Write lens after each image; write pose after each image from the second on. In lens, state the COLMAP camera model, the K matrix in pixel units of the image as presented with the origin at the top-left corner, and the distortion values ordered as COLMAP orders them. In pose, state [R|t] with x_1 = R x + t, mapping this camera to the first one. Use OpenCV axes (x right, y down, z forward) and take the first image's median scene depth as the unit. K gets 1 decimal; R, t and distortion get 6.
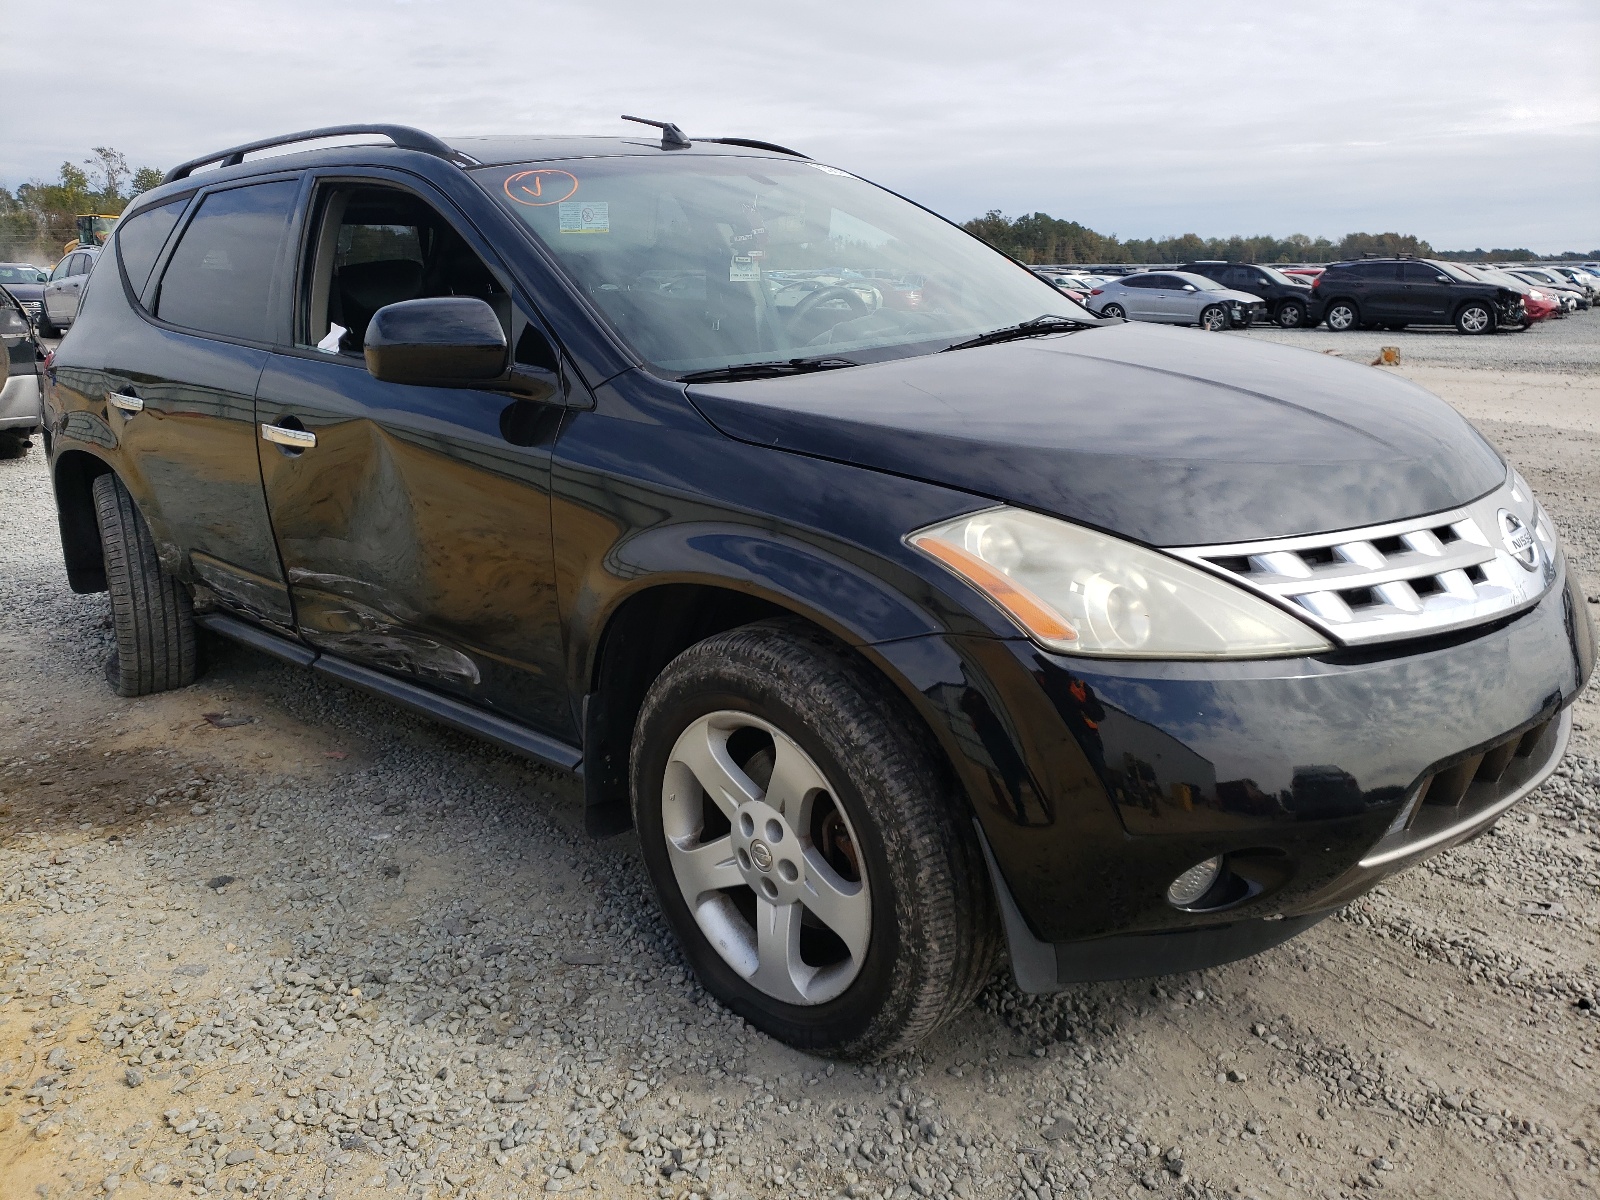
lens RADIAL K [[1205.8, 0, 800.0], [0, 1205.8, 600.0], [0, 0, 1]] dist [0.011120, -0.007133]
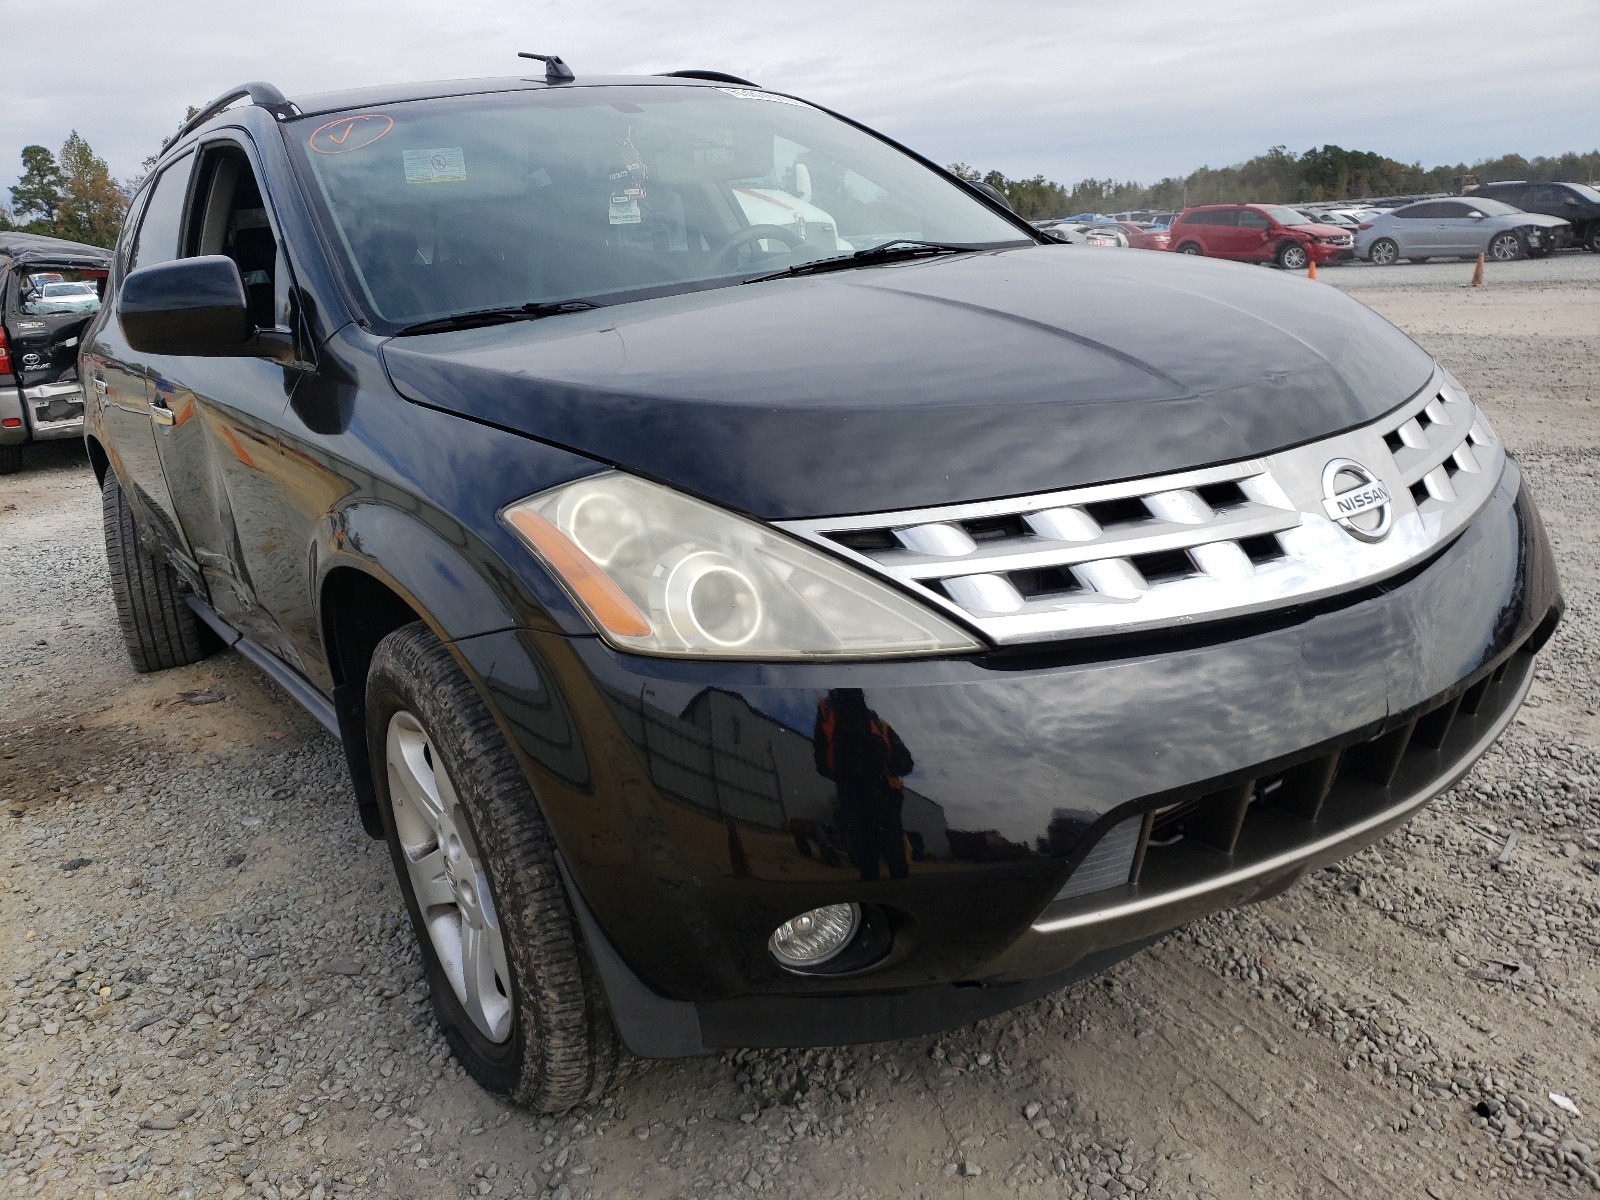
lens RADIAL K [[1214.8, 0, 800.3], [0, 1214.8, 622.8], [0, 0, 1]] dist [-0.005949, 0.017749]
pose [[0.979326, 0.002425, -0.202273, 0.380262], [0.006665, 0.998998, 0.044248, -0.008855], [0.202177, -0.044682, 0.978329, 0.177953]]
